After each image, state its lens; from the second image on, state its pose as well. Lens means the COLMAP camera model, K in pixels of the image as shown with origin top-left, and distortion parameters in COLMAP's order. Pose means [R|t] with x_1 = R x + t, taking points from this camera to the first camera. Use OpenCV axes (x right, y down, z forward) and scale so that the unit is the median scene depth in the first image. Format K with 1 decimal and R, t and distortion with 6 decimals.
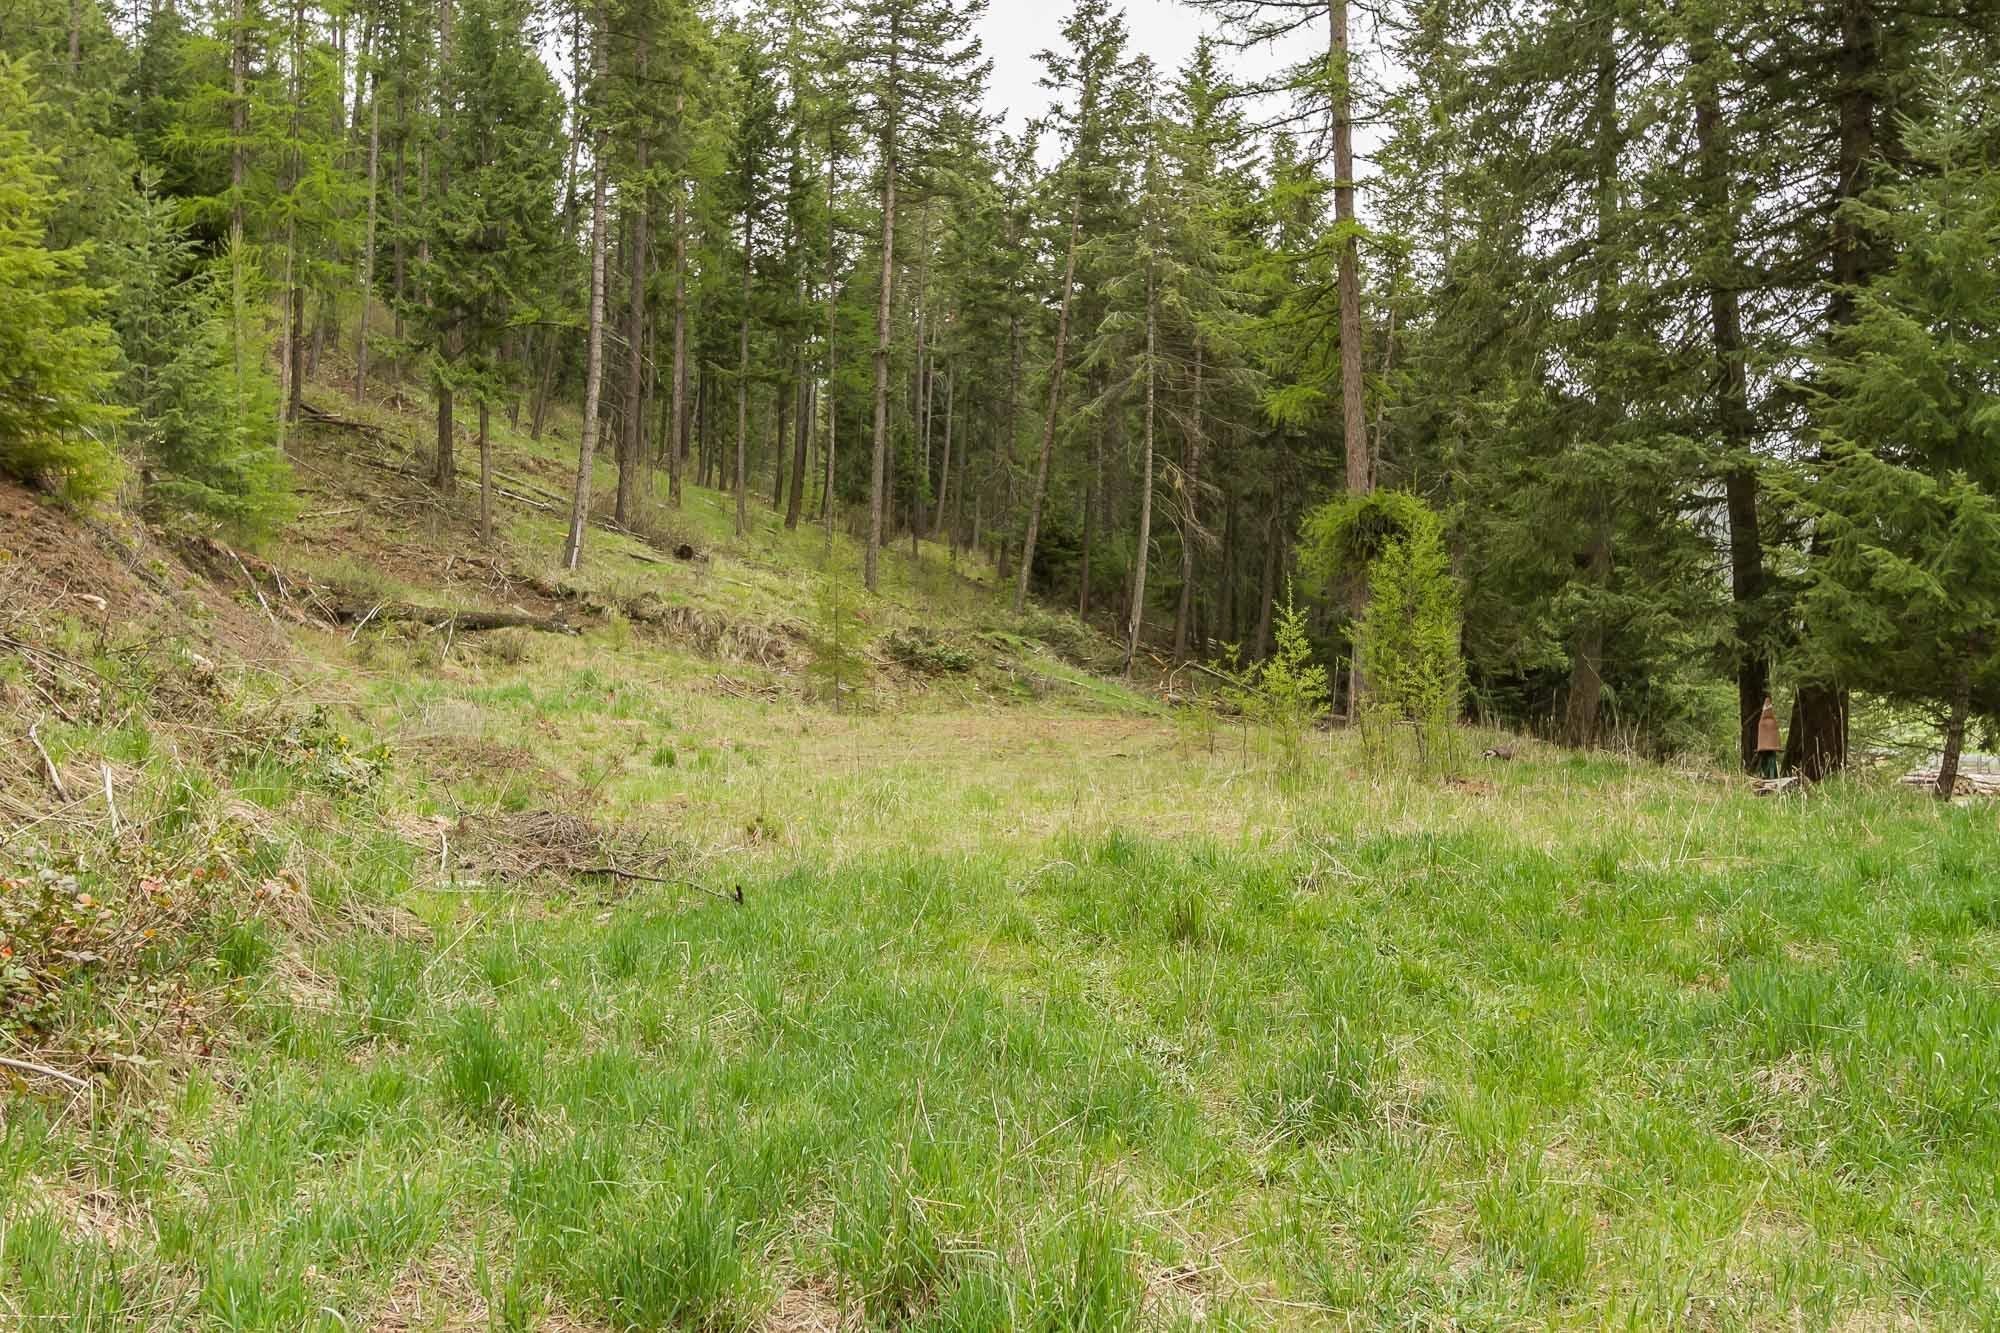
lens RADIAL K [[2015.6, 0, 1000.4], [0, 2015.6, 665.4], [0, 0, 1]] dist [0.101169, -0.010149]
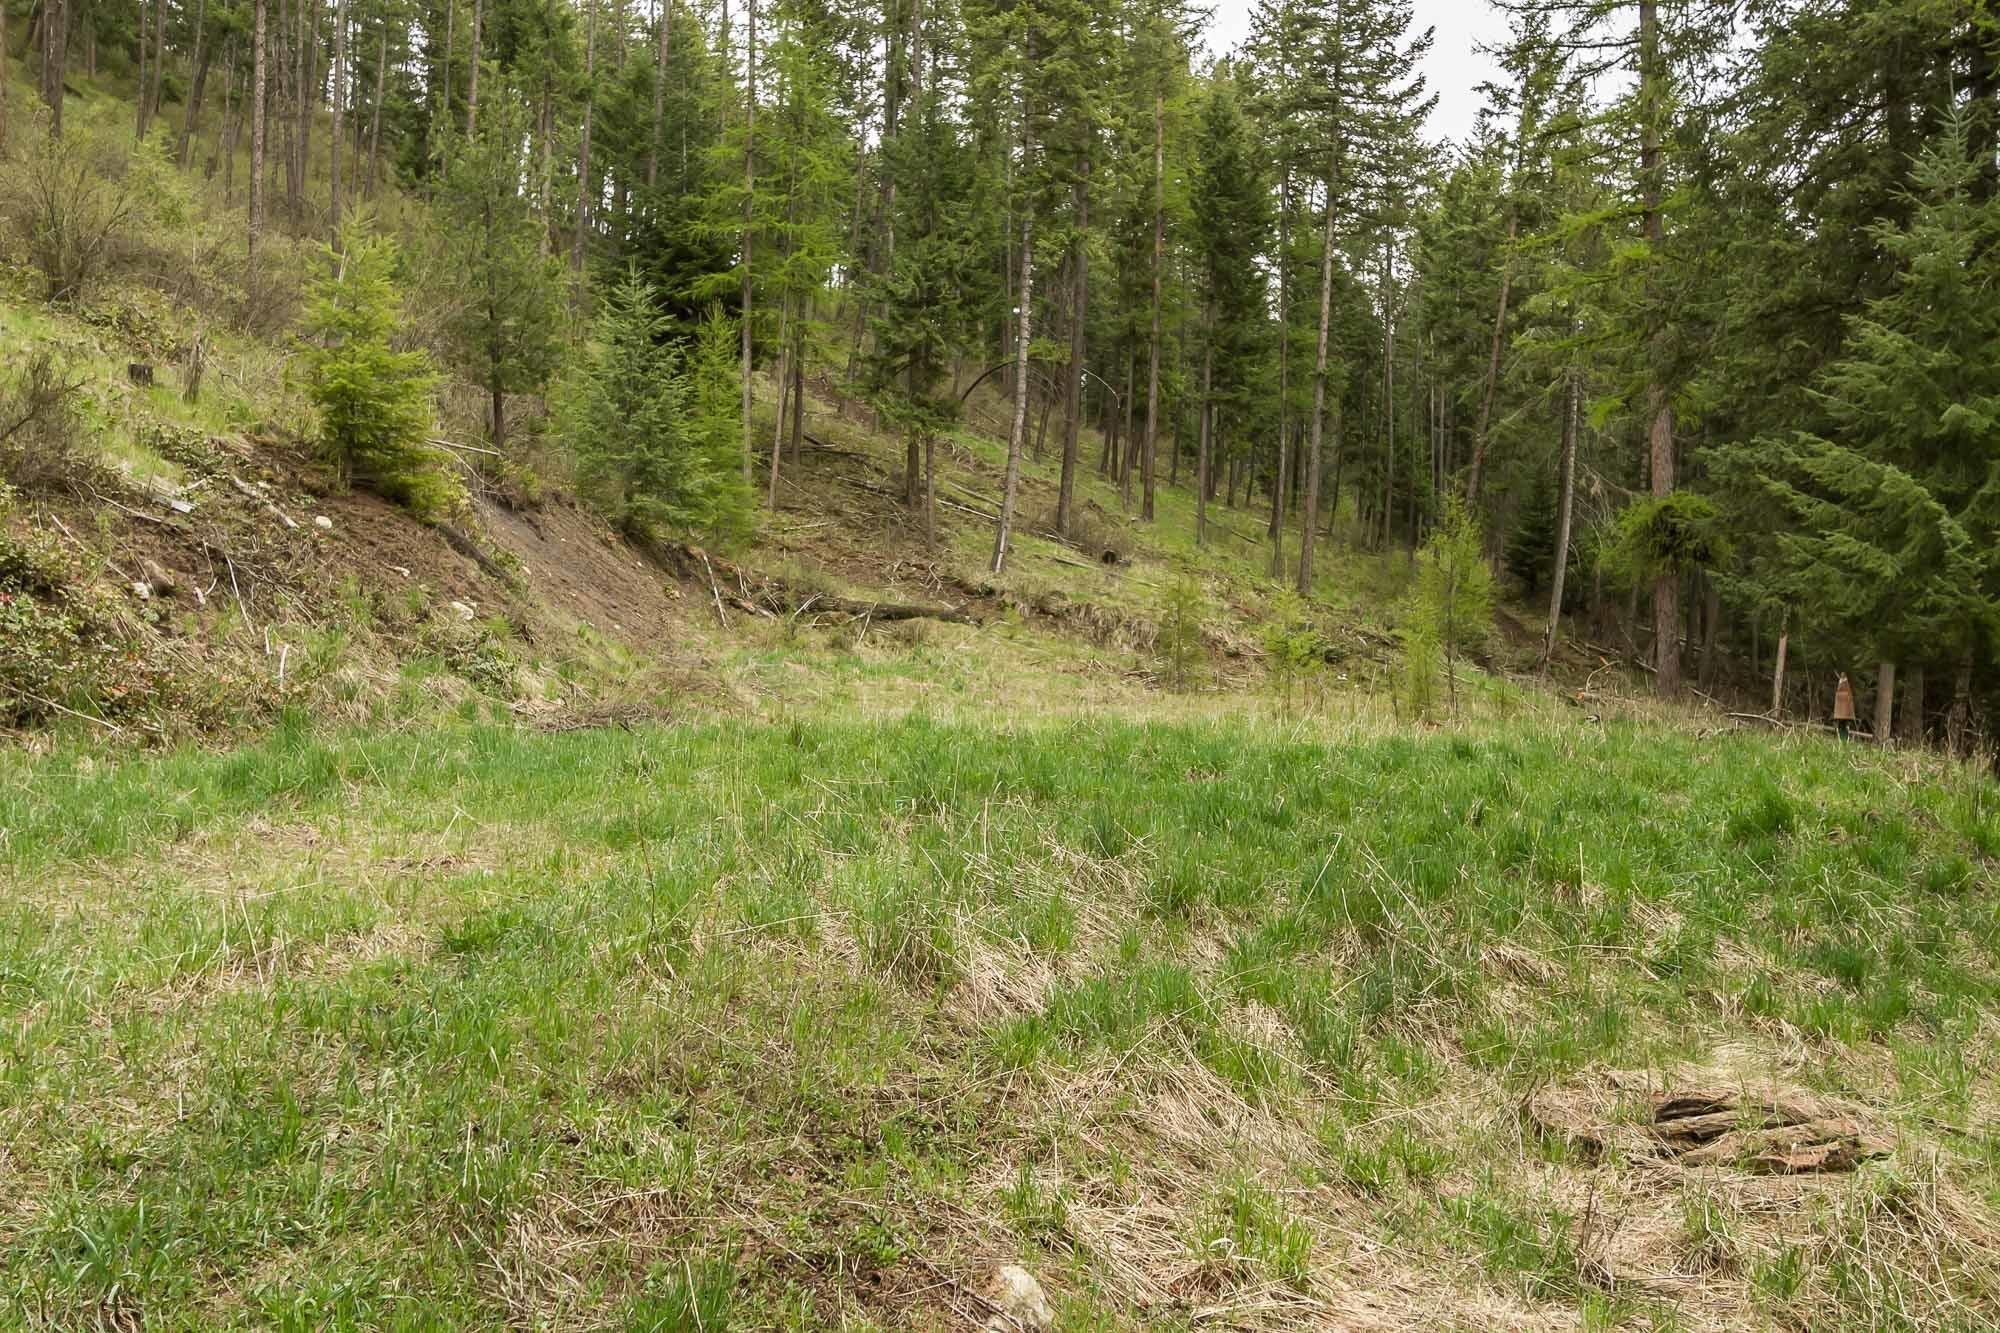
lens RADIAL K [[2015.6, 0, 1000.4], [0, 2015.6, 665.4], [0, 0, 1]] dist [0.101169, -0.010149]
pose [[0.950710, 0.012115, -0.309844, 0.155788], [-0.014591, 0.999877, -0.005676, 0.013844], [0.309738, 0.009917, 0.950770, -0.113480]]
